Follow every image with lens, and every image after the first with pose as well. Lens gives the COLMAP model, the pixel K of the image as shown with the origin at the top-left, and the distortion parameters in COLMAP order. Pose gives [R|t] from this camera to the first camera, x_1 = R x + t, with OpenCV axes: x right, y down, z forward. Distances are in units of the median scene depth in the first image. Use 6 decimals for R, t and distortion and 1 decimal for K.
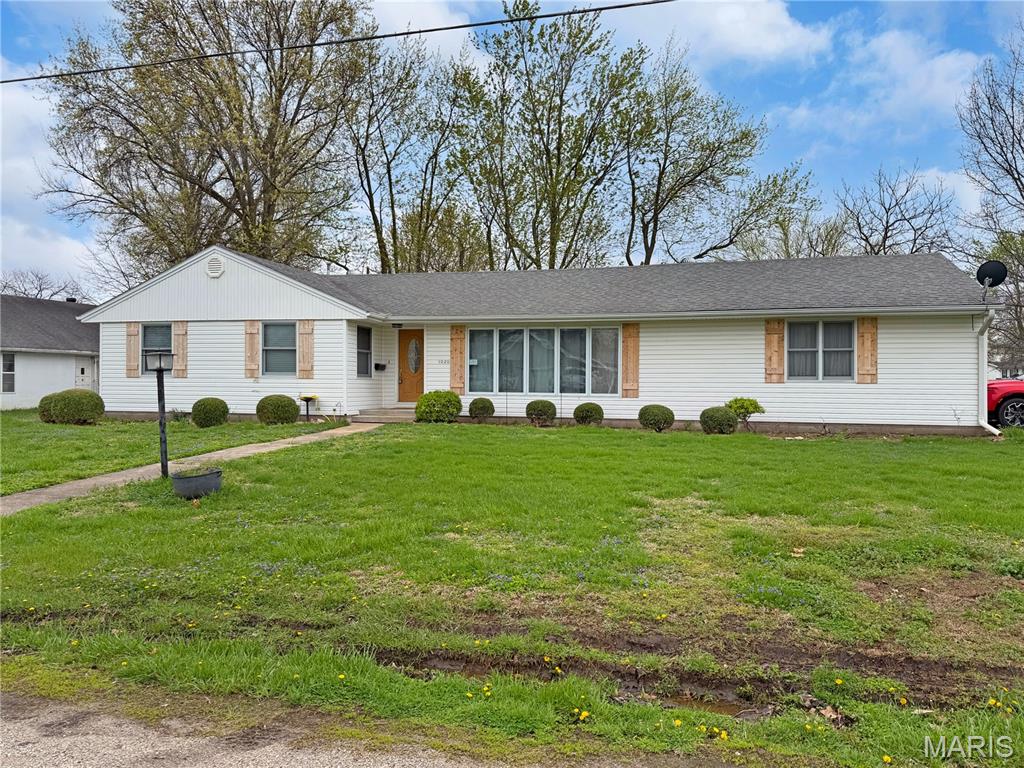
lens RADIAL K [[720.0, 0, 512.0], [0, 720.0, 384.0], [0, 0, 1]] dist [0.164662, -0.286547]
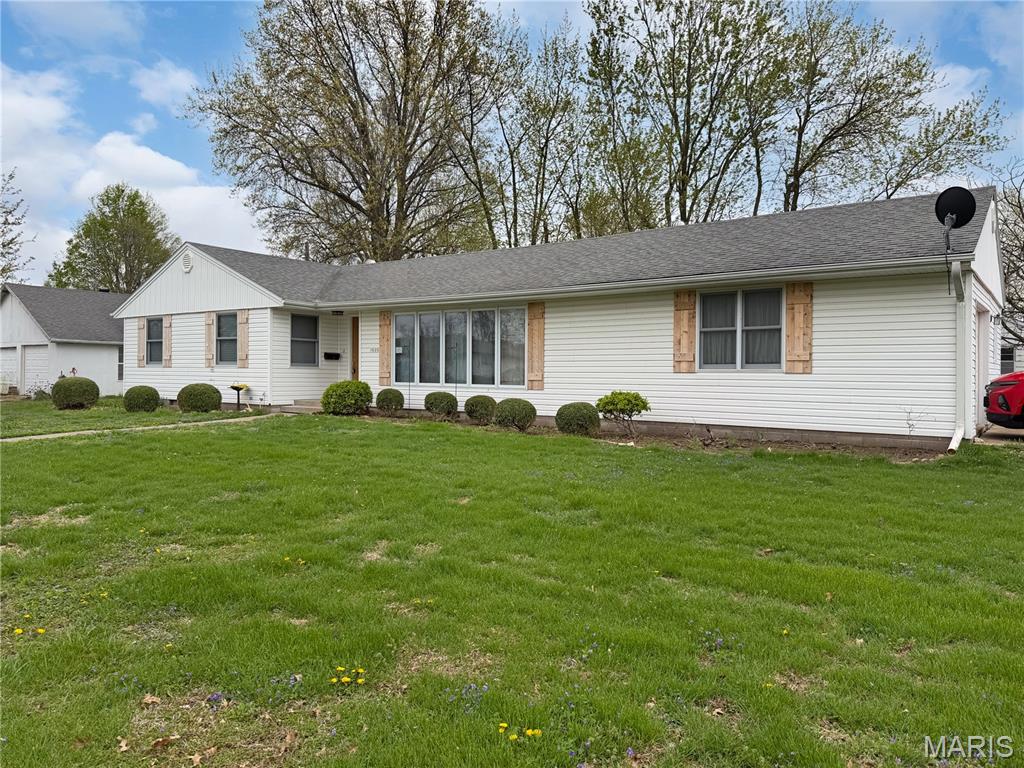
lens RADIAL K [[720.0, 0, 512.0], [0, 720.0, 384.0], [0, 0, 1]] dist [0.164662, -0.286547]
pose [[0.924438, 0.008332, -0.381241, 0.451281], [-0.006131, 0.999957, 0.006987, 0.005773], [0.381282, -0.004122, 0.924449, 0.204993]]
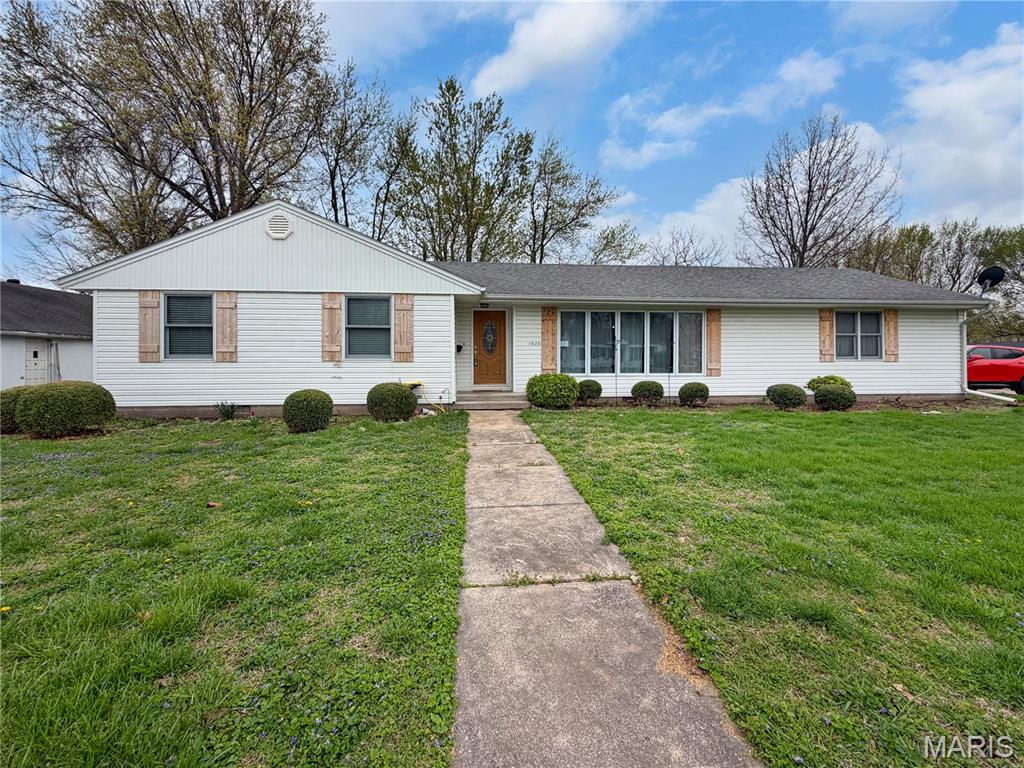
lens RADIAL K [[424.0, 0, 509.0], [0, 424.0, 352.8], [0, 0, 1]] dist [0.000610, 0.000150]
pose [[0.941001, -0.002832, 0.338391, -0.337404], [0.008720, 0.999836, -0.015881, -0.009454], [-0.338290, 0.017895, 0.940872, 0.491543]]
